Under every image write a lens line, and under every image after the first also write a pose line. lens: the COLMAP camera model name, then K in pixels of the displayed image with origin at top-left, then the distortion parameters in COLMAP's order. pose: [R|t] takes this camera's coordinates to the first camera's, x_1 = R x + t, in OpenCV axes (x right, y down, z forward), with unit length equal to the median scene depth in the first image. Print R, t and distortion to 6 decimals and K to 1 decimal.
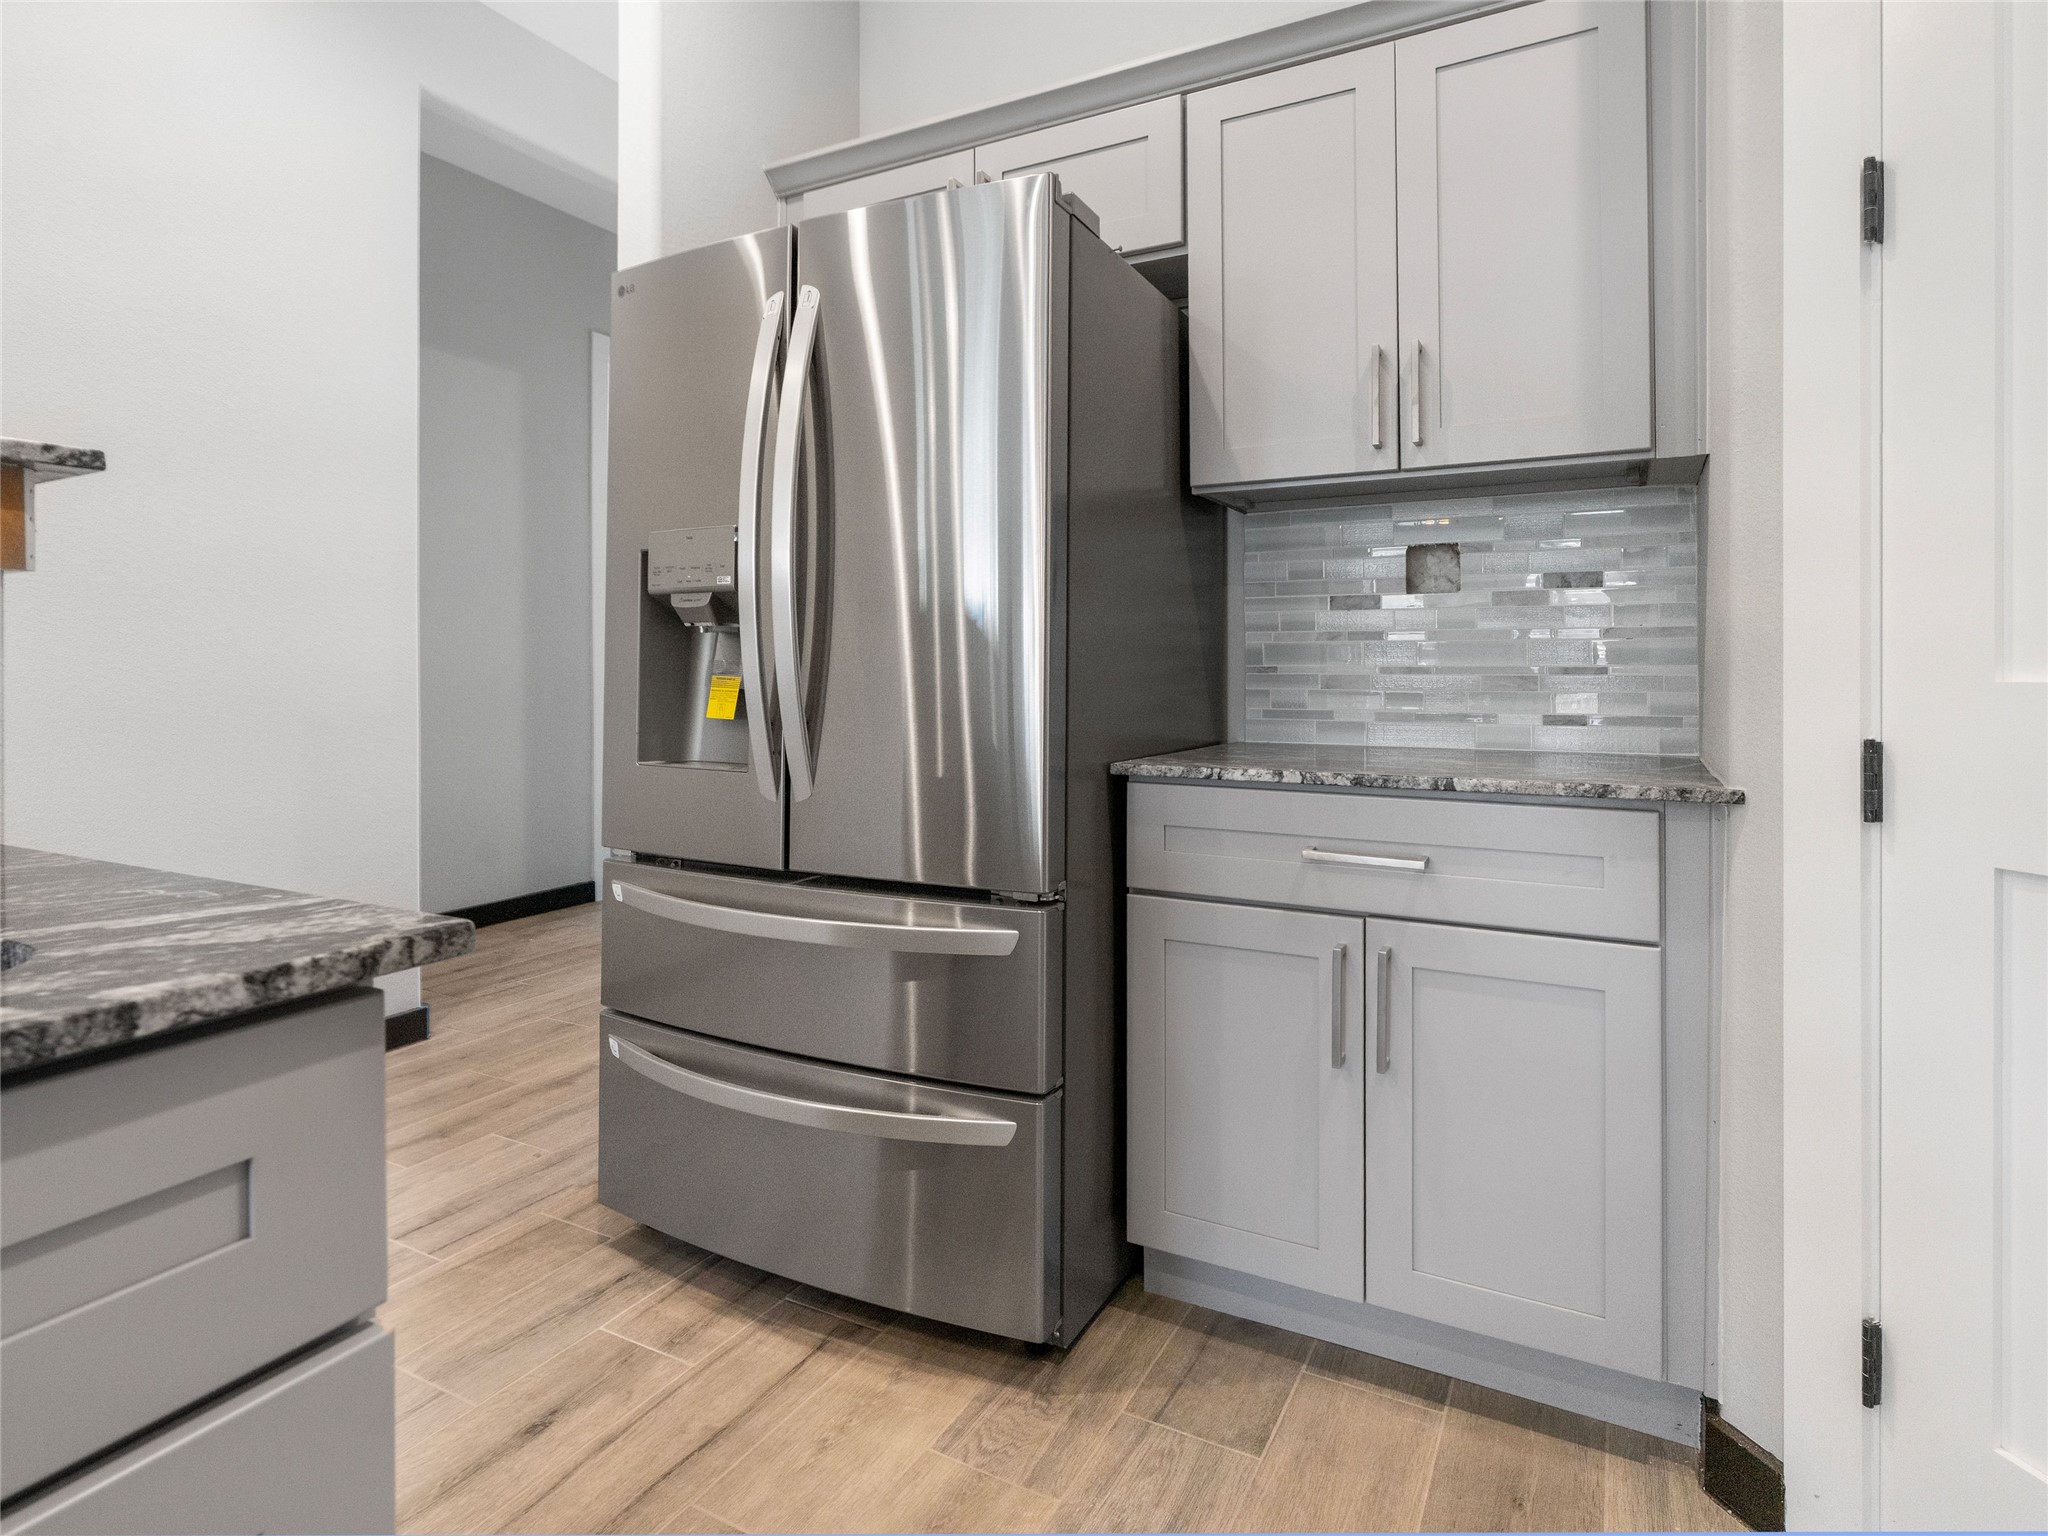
lens RADIAL K [[1090.7, 0, 1030.8], [0, 1090.7, 659.6], [0, 0, 1]] dist [-0.001270, 0.000450]
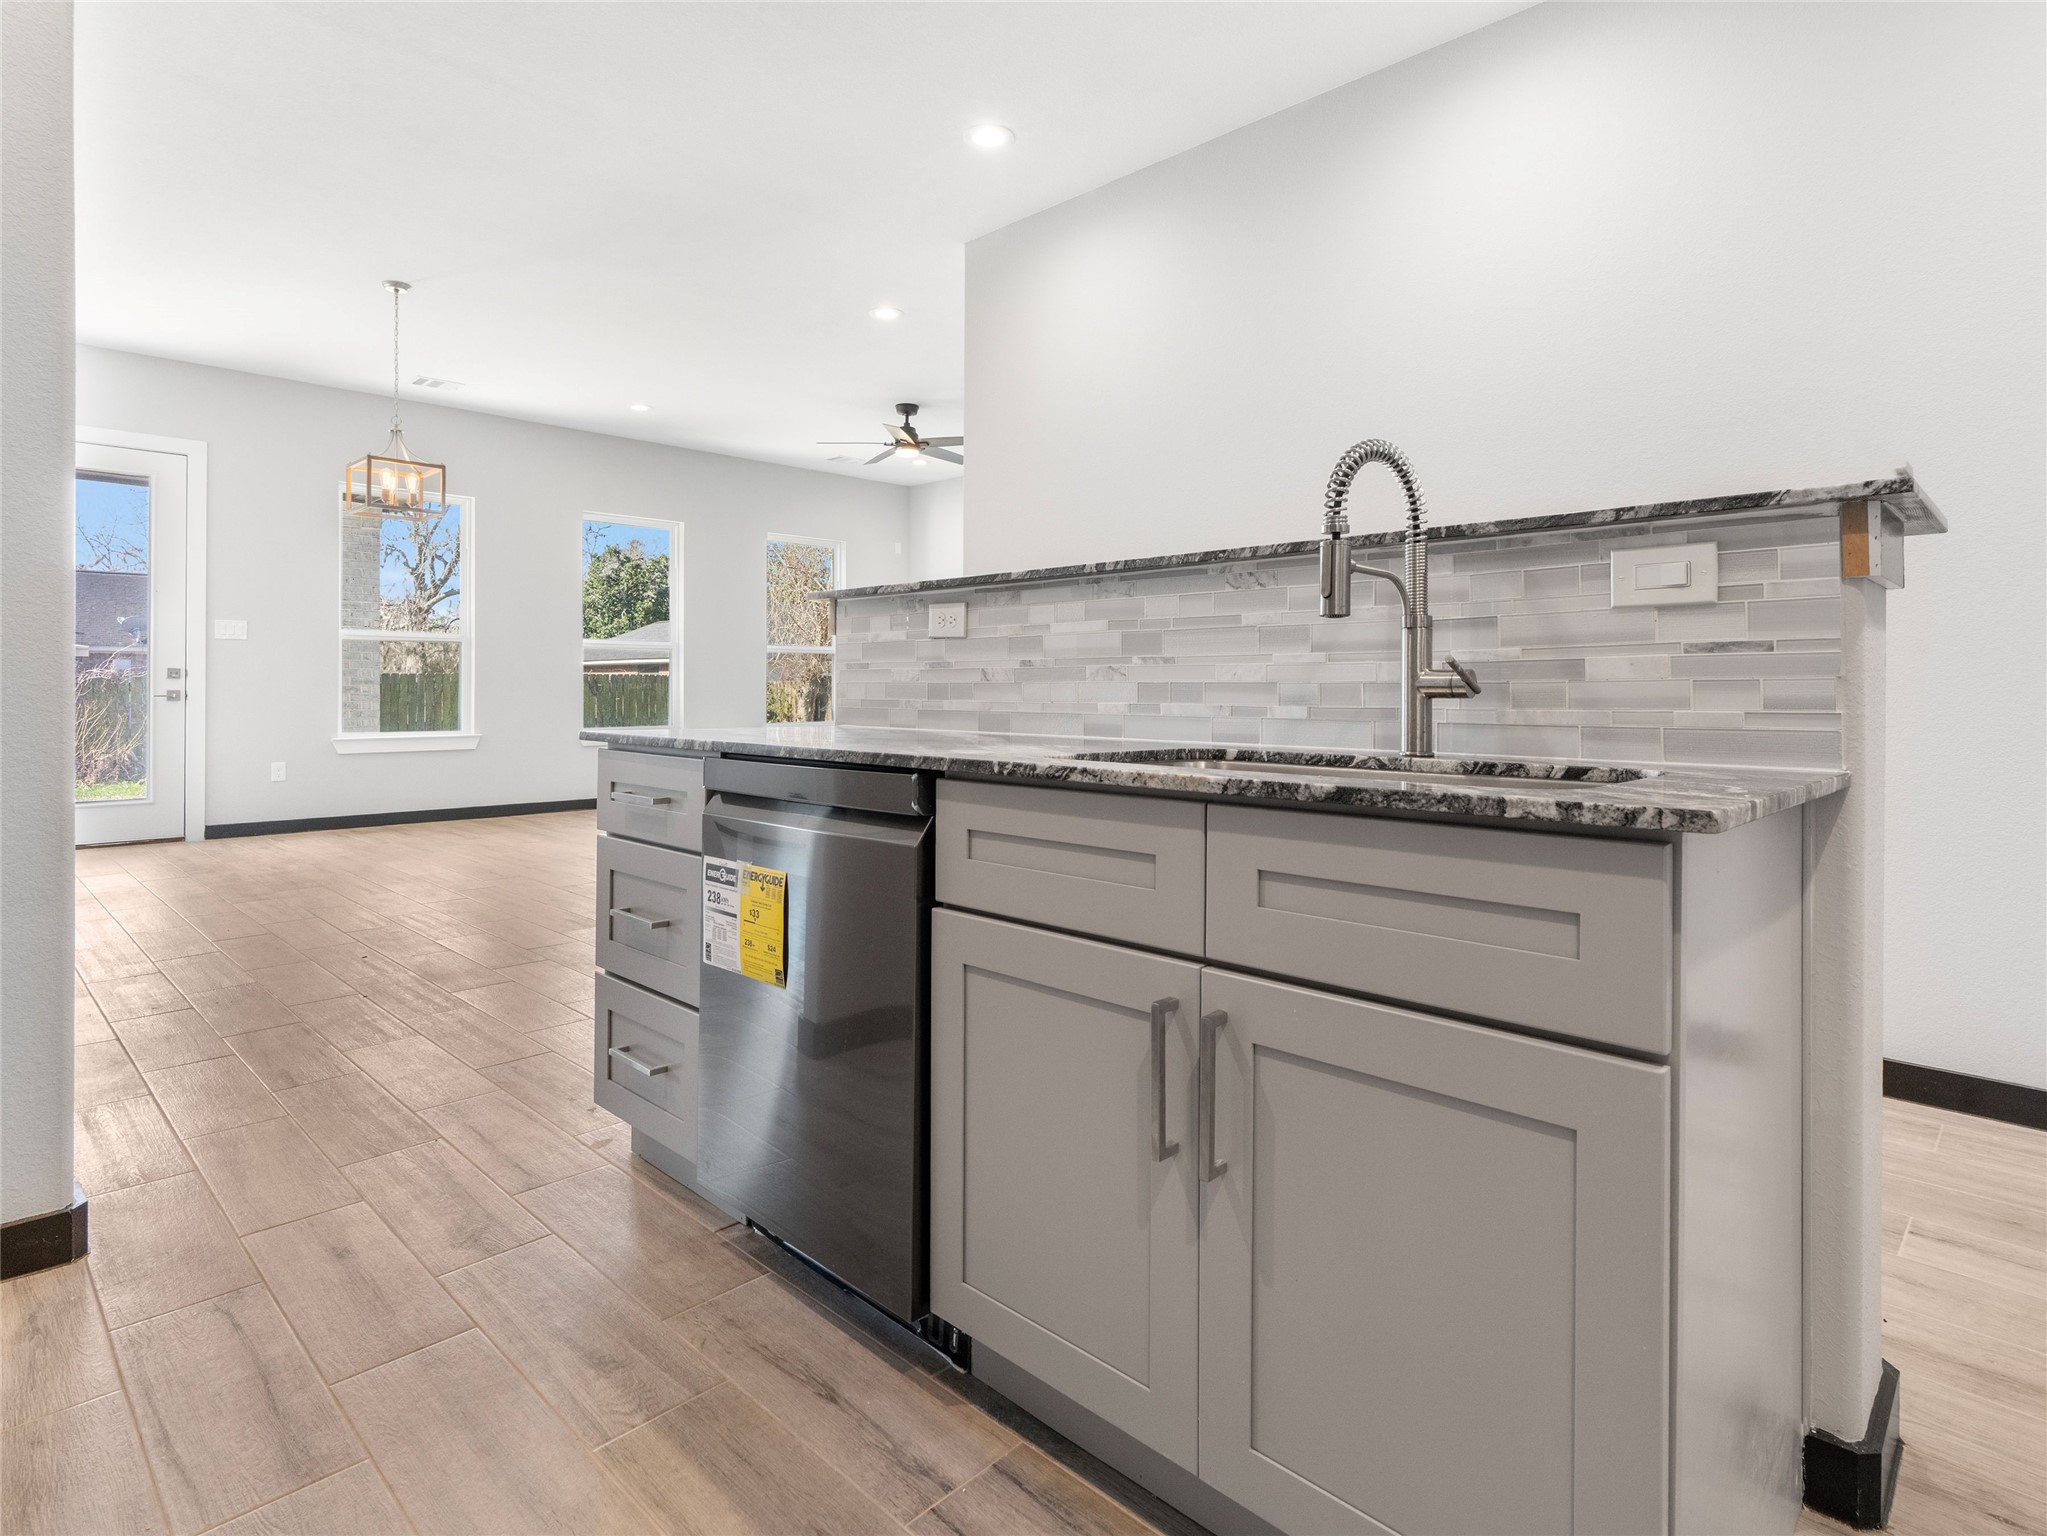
lens RADIAL K [[1088.5, 0, 1033.3], [0, 1088.5, 674.2], [0, 0, 1]] dist [-0.002559, 0.001052]
pose [[-0.267169, -0.007712, -0.963619, 0.379072], [0.002557, 0.999959, -0.008712, 0.028652], [0.963646, -0.004791, -0.267138, 0.200232]]
